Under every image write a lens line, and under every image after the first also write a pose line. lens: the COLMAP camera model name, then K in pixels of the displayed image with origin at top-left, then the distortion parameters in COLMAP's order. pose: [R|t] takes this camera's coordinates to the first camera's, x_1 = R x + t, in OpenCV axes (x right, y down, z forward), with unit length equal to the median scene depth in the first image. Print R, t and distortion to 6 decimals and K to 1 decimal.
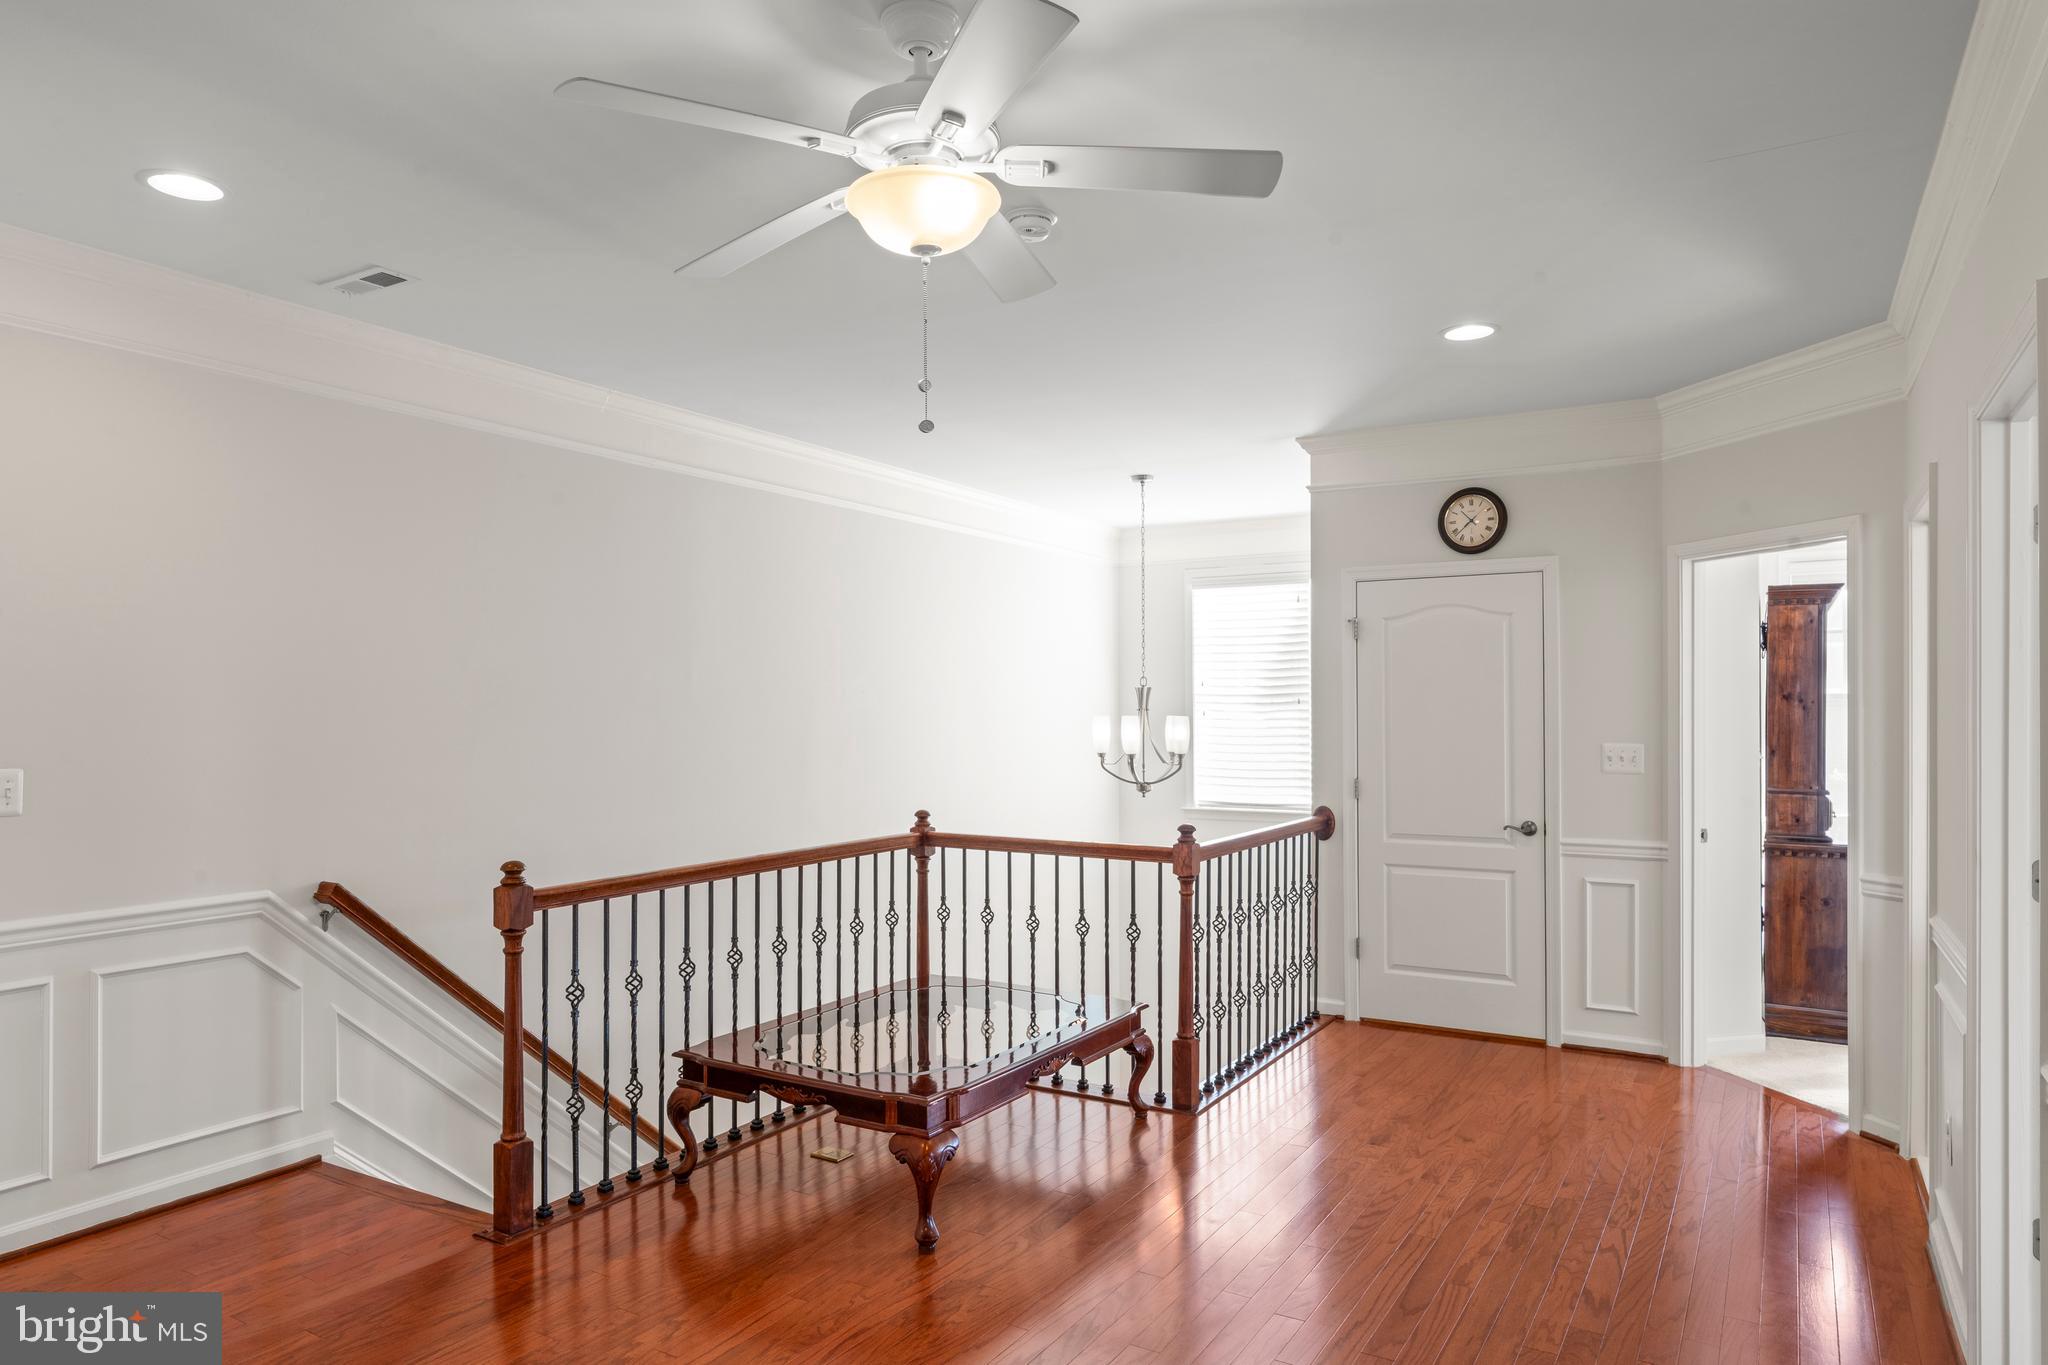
lens RADIAL K [[1305.1, 0, 1024.0], [0, 1305.1, 682.5], [0, 0, 1]] dist [0.002023, 0.000790]
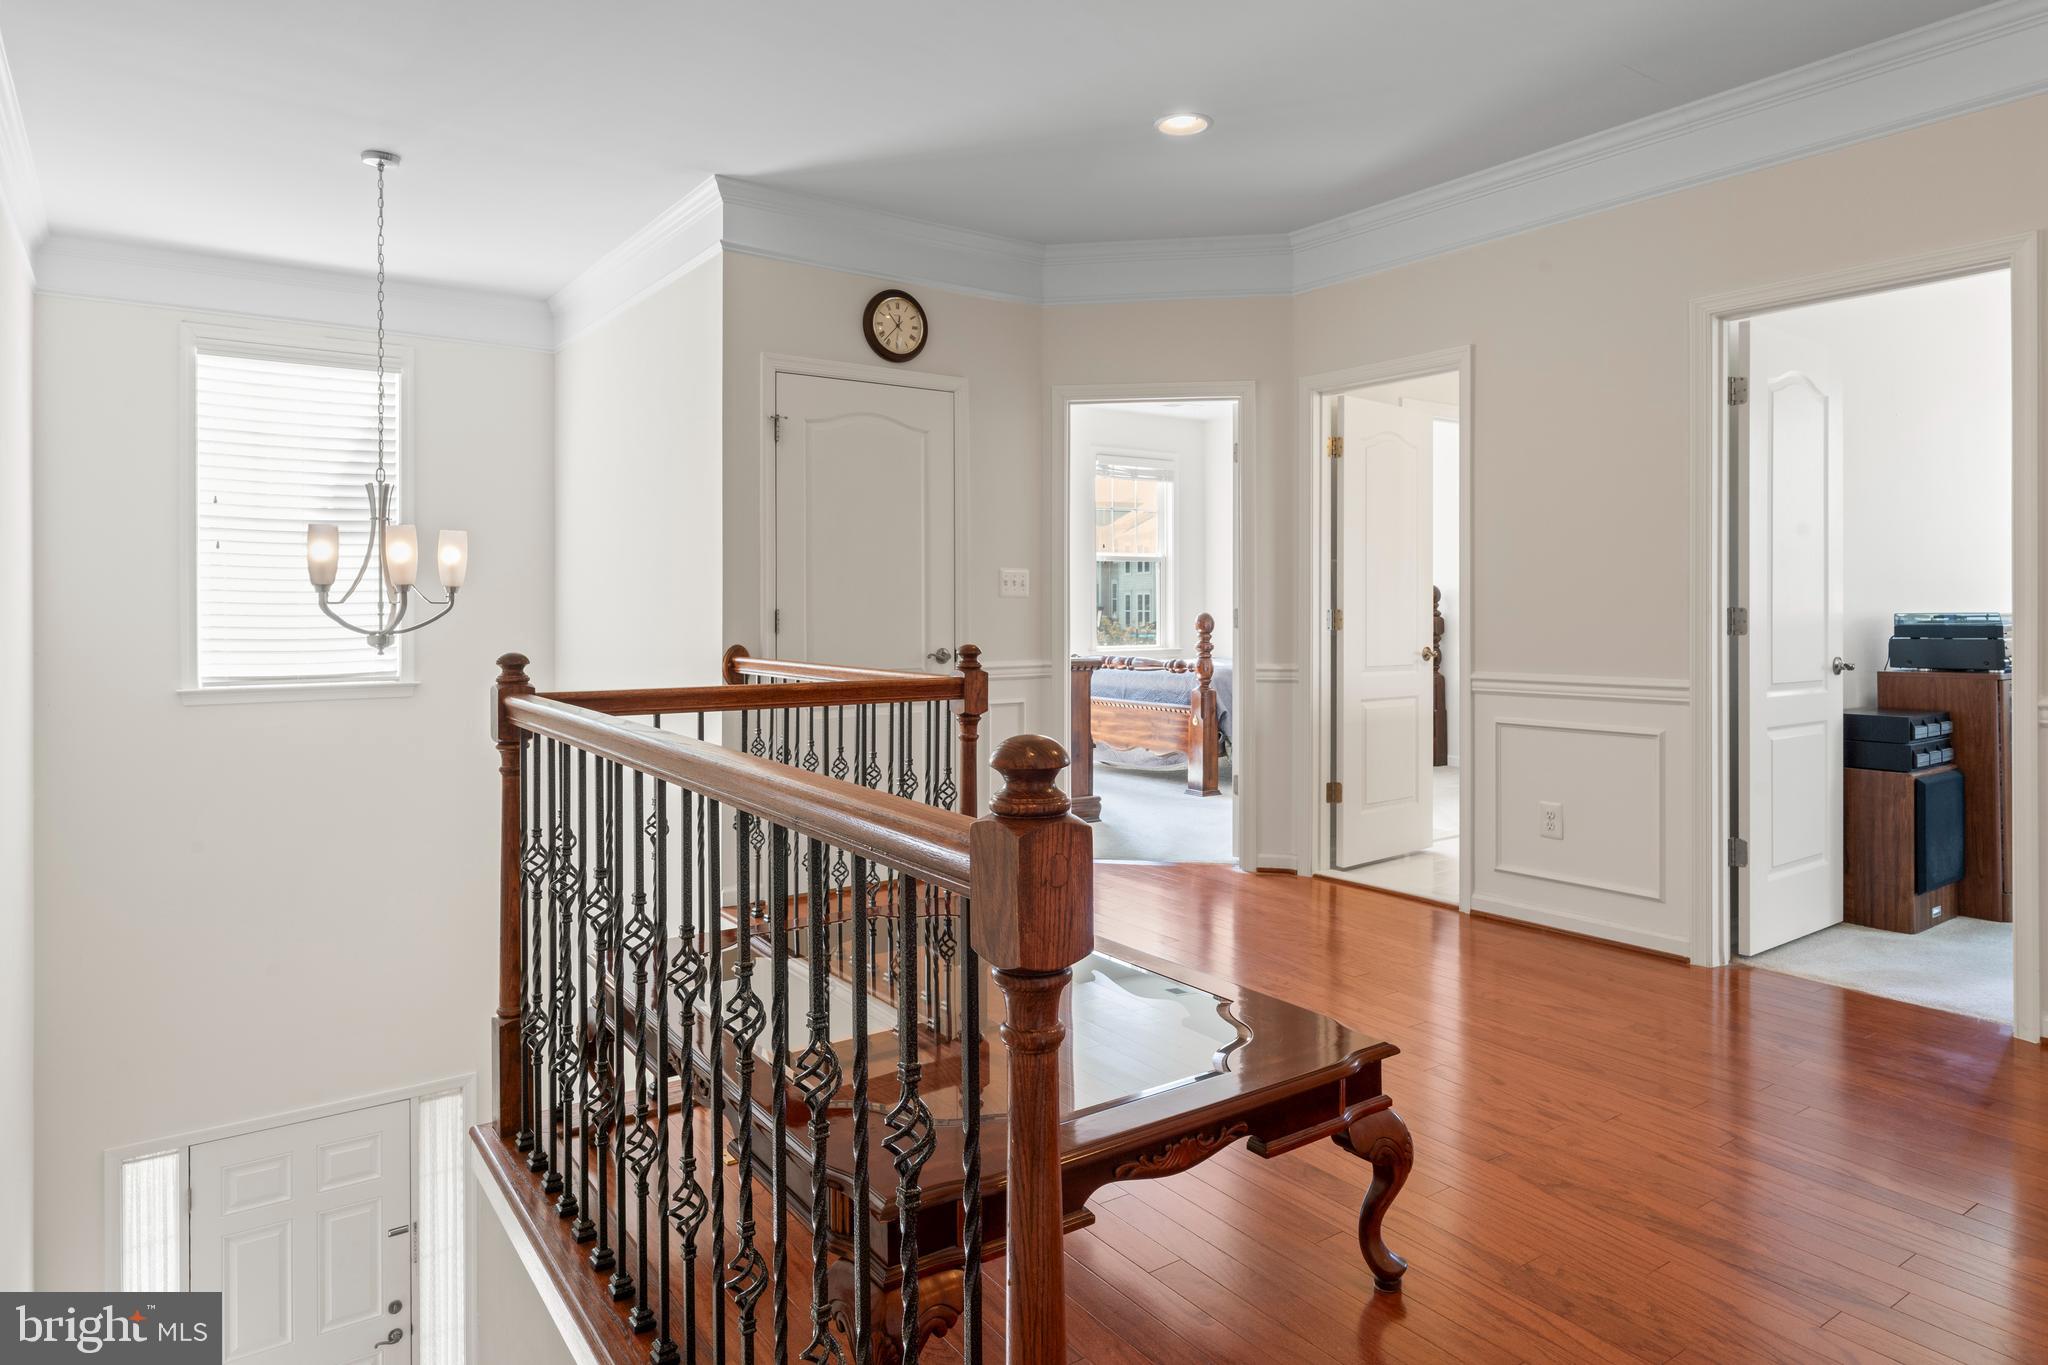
lens RADIAL K [[1185.6, 0, 1022.5], [0, 1185.6, 616.4], [0, 0, 1]] dist [0.000297, 0.000242]
pose [[0.413374, -0.005001, 0.910548, -0.385846], [-0.021296, 0.999658, 0.015159, 0.067238], [-0.910312, -0.025657, 0.413126, 0.574543]]
